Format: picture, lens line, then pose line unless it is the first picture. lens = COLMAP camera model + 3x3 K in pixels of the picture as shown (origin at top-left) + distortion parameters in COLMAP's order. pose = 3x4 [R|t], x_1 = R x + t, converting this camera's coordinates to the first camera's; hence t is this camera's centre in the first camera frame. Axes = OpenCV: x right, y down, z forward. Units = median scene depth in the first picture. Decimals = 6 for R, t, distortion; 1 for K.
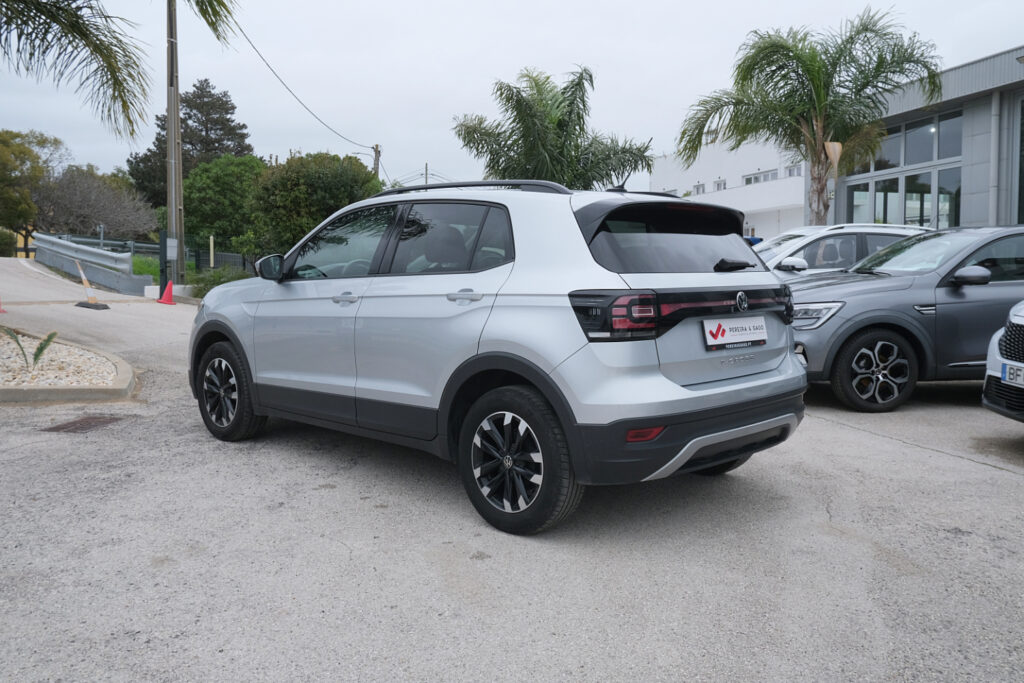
lens RADIAL K [[923.6, 0, 512.0], [0, 923.6, 341.5], [0, 0, 1]] dist [-0.013844, 0.001105]
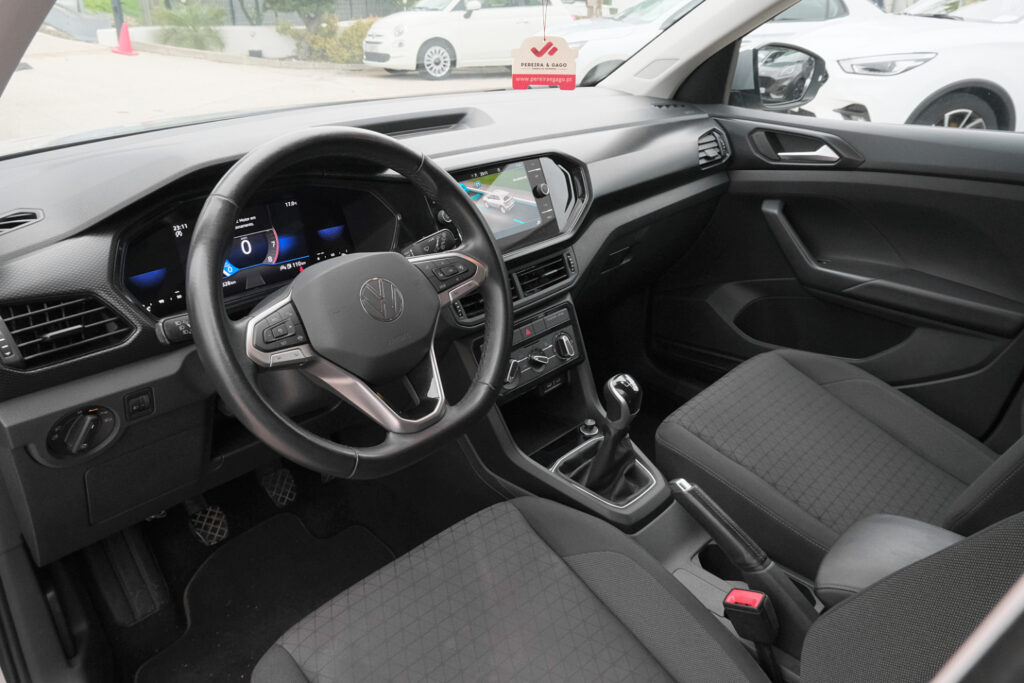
lens RADIAL K [[725.9, 0, 512.0], [0, 725.9, 341.5], [0, 0, 1]] dist [-0.021166, 0.004315]
pose [[0.999834, 0.001445, 0.018154, -0.048442], [-0.007914, 0.932286, 0.361635, -0.036041], [-0.016402, -0.361719, 0.932143, 0.312266]]
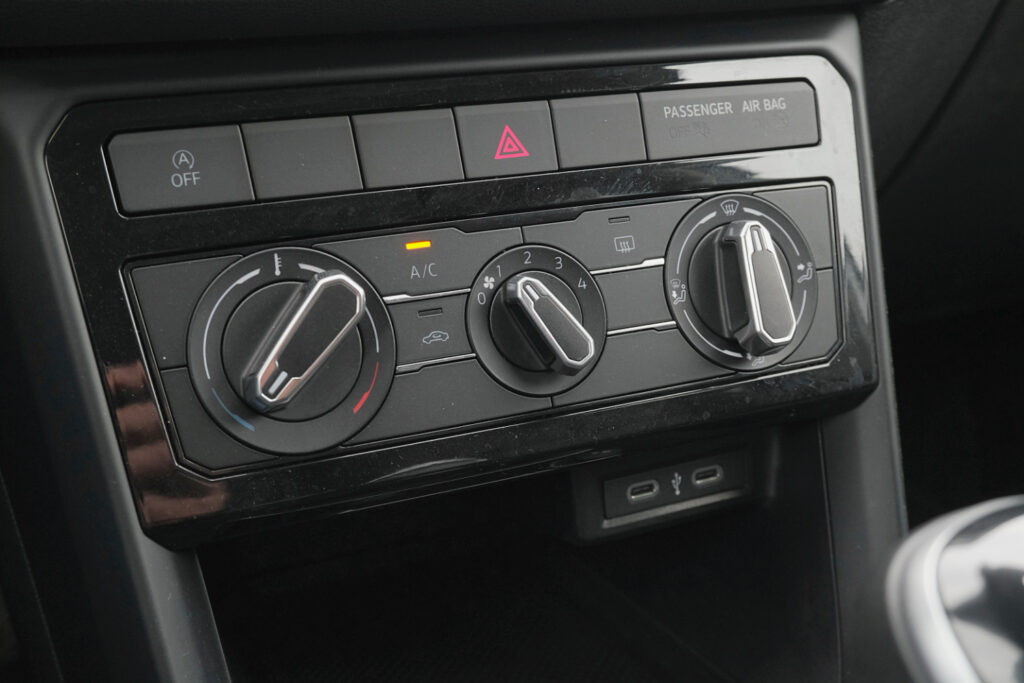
lens RADIAL K [[1190.5, 0, 512.0], [0, 1190.5, 341.5], [0, 0, 1]] dist [0.003037, 0.002340]
pose [[0.931827, 0.170253, -0.320489, -0.038075], [-0.059126, 0.942547, 0.328799, -0.013101], [0.358055, -0.287435, 0.888357, 0.363921]]
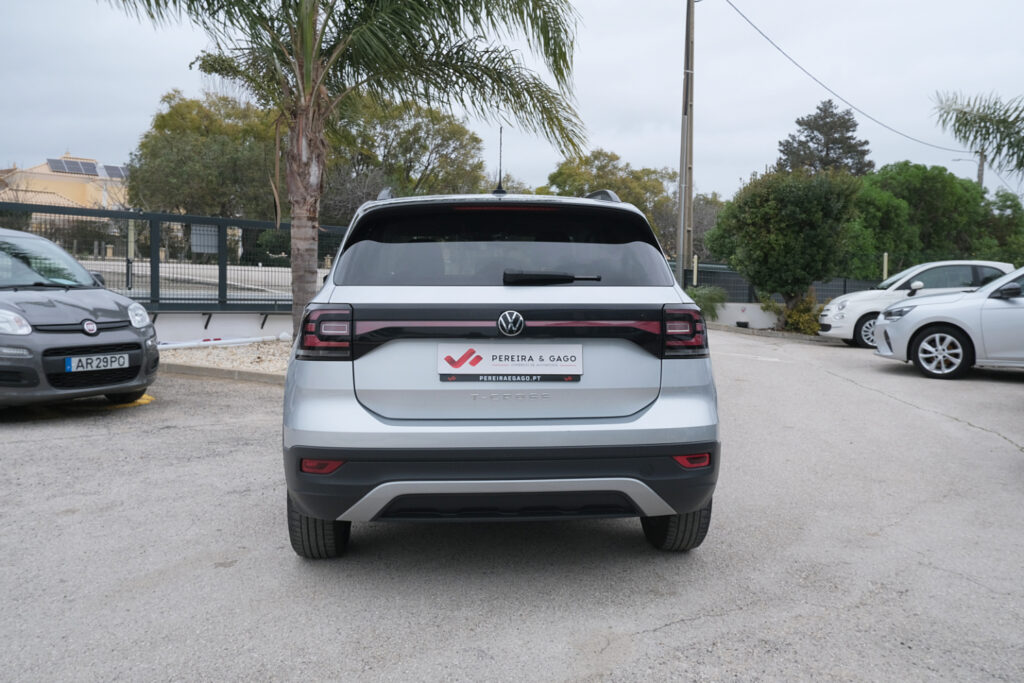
lens RADIAL K [[892.9, 0, 478.4], [0, 892.9, 338.6], [0, 0, 1]] dist [-0.004240, 0.002903]
pose [[0.724328, 0.043340, -0.688092, 0.203930], [-0.059156, 0.998249, 0.000604, -0.007758], [0.686913, 0.040267, 0.725624, 0.118240]]
